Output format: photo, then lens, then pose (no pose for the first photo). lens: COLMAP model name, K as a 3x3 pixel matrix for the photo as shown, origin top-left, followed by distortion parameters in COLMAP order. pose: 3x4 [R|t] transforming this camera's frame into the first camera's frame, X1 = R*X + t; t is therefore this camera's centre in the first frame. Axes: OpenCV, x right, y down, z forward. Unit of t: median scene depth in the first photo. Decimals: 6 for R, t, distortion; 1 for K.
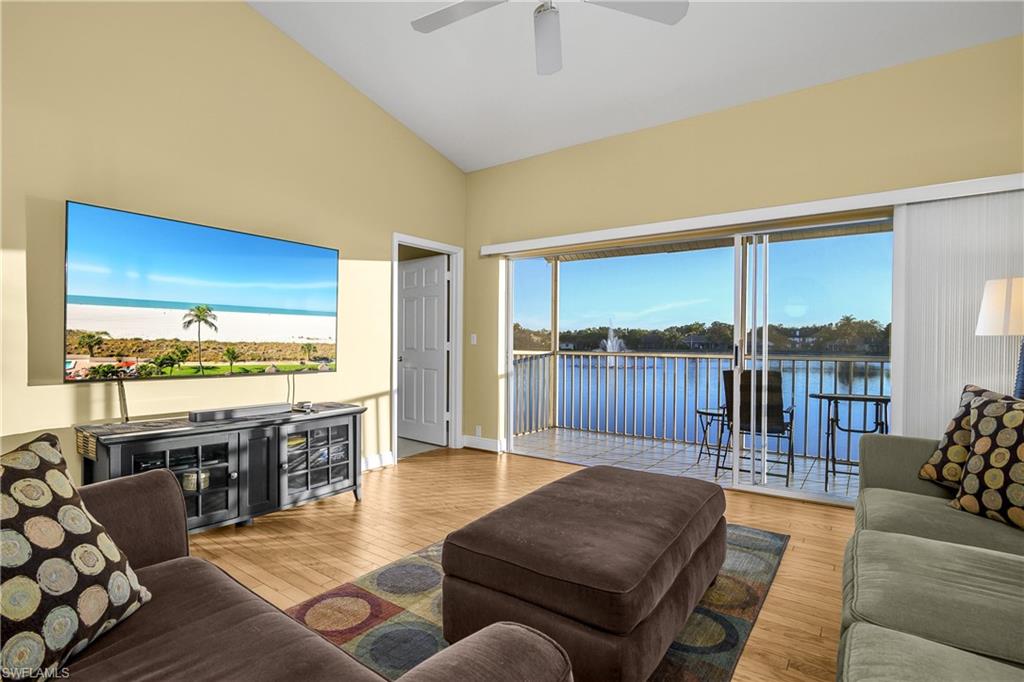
lens RADIAL K [[501.2, 0, 512.0], [0, 501.2, 341.0], [0, 0, 1]] dist [-0.026408, -0.000018]
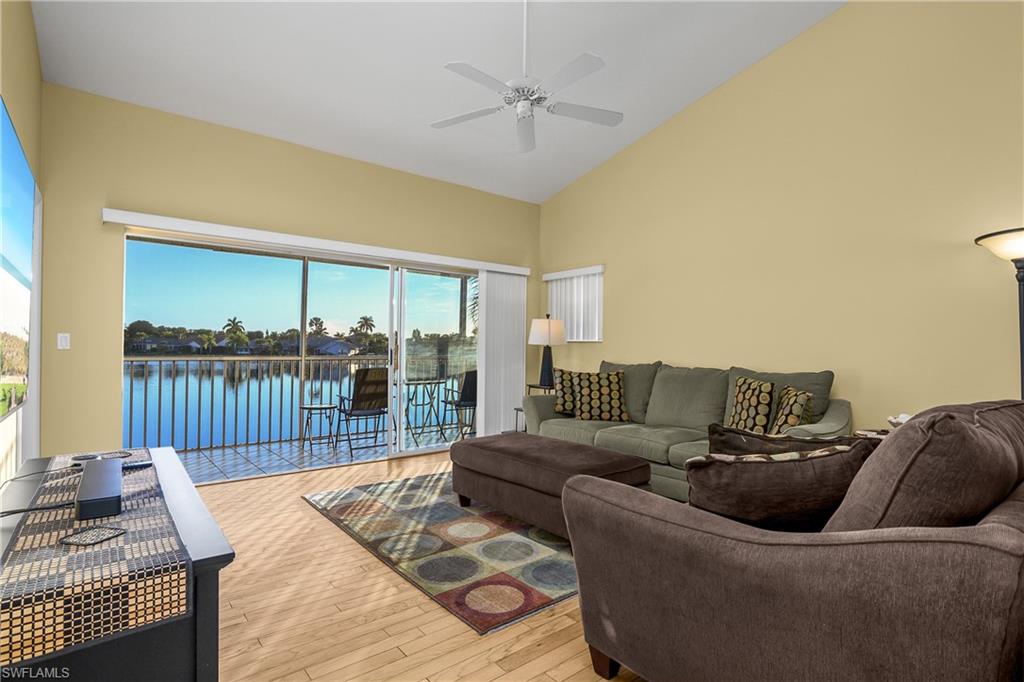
lens RADIAL K [[507.6, 0, 512.0], [0, 507.6, 341.0], [0, 0, 1]] dist [-0.046103, 0.000368]
pose [[0.241193, 0.008093, 0.970443, -0.932987], [-0.009955, 0.999933, -0.005865, -0.008304], [-0.970426, -0.008246, 0.241257, 0.459402]]
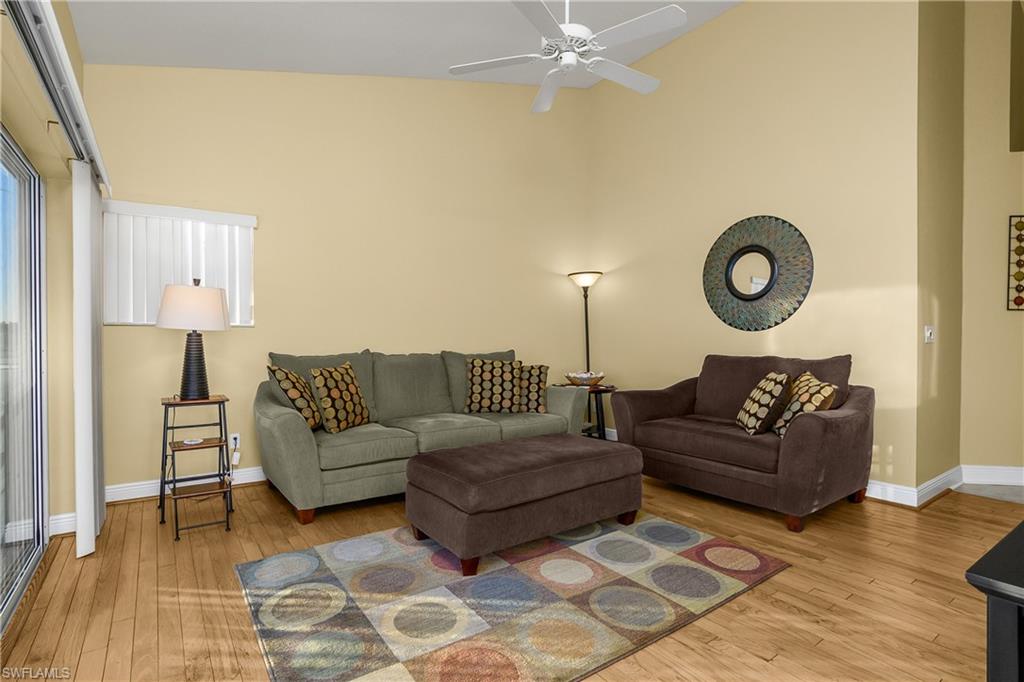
lens RADIAL K [[501.2, 0, 512.0], [0, 501.2, 341.0], [0, 0, 1]] dist [-0.026408, -0.000018]
pose [[-0.951437, -0.017467, 0.307347, -0.130345], [-0.010879, 0.999673, 0.023134, -0.015457], [-0.307651, 0.018667, -0.951316, 1.545252]]
